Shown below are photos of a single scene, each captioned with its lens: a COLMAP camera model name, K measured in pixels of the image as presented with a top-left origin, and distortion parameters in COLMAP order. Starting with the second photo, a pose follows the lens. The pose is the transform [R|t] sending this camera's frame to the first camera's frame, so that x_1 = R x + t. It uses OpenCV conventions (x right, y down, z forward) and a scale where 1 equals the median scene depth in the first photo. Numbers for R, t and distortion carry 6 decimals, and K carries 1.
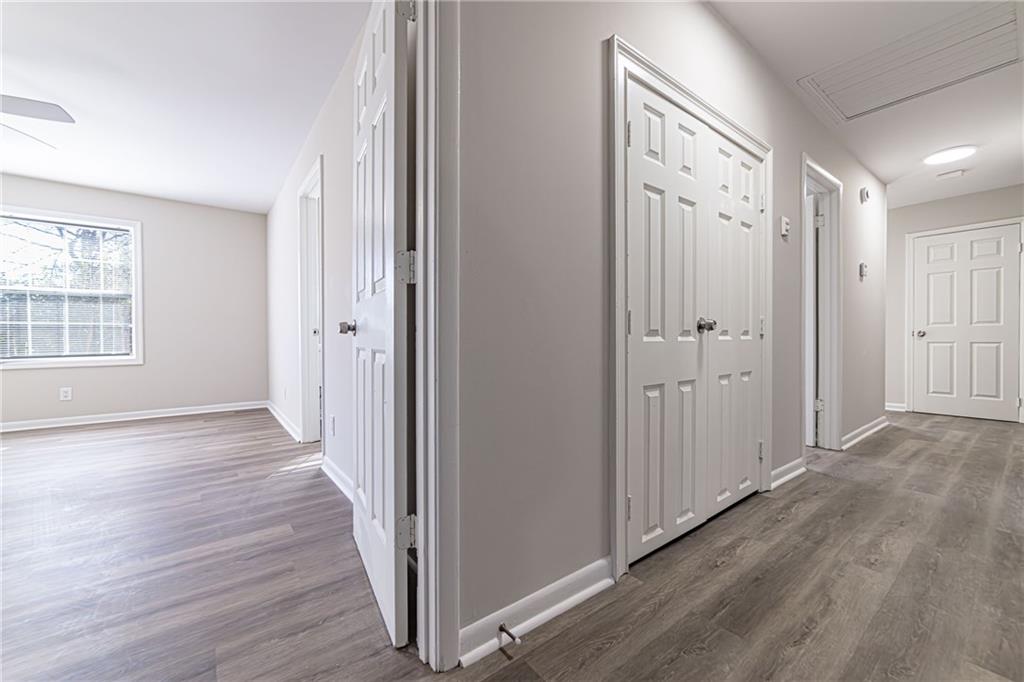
lens RADIAL K [[399.8, 0, 513.3], [0, 399.8, 339.1], [0, 0, 1]] dist [-0.002341, -0.000004]
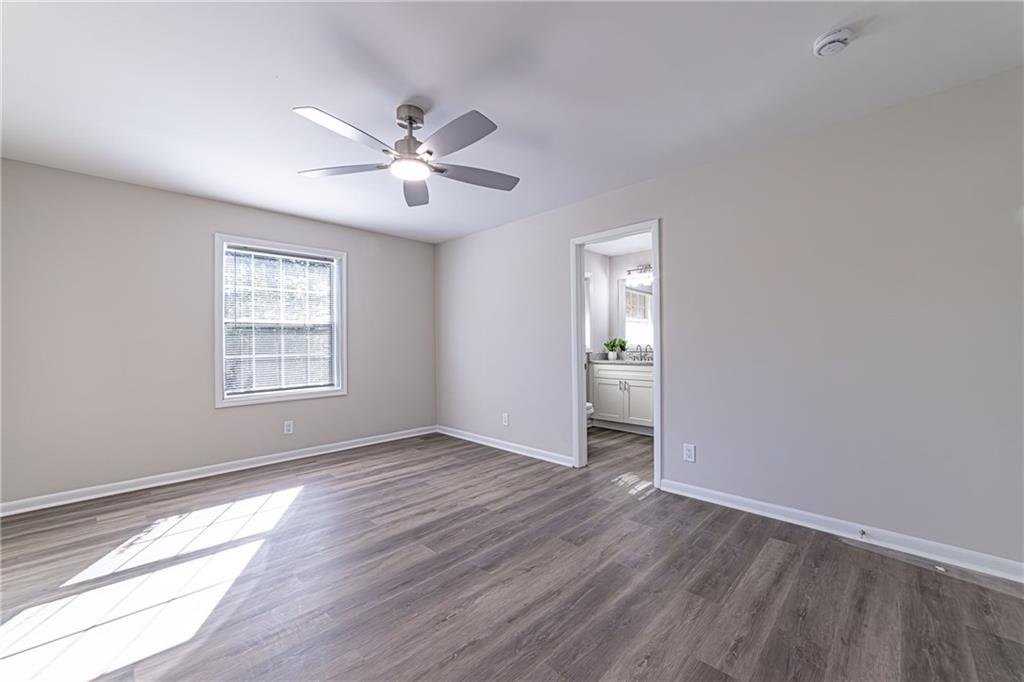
lens RADIAL K [[399.8, 0, 508.1], [0, 399.8, 342.6], [0, 0, 1]] dist [-0.002341, -0.000004]
pose [[0.989793, -0.002218, 0.142495, -0.712274], [0.002646, 0.999993, -0.002817, -0.066726], [-0.142488, 0.003165, 0.989792, -0.052839]]
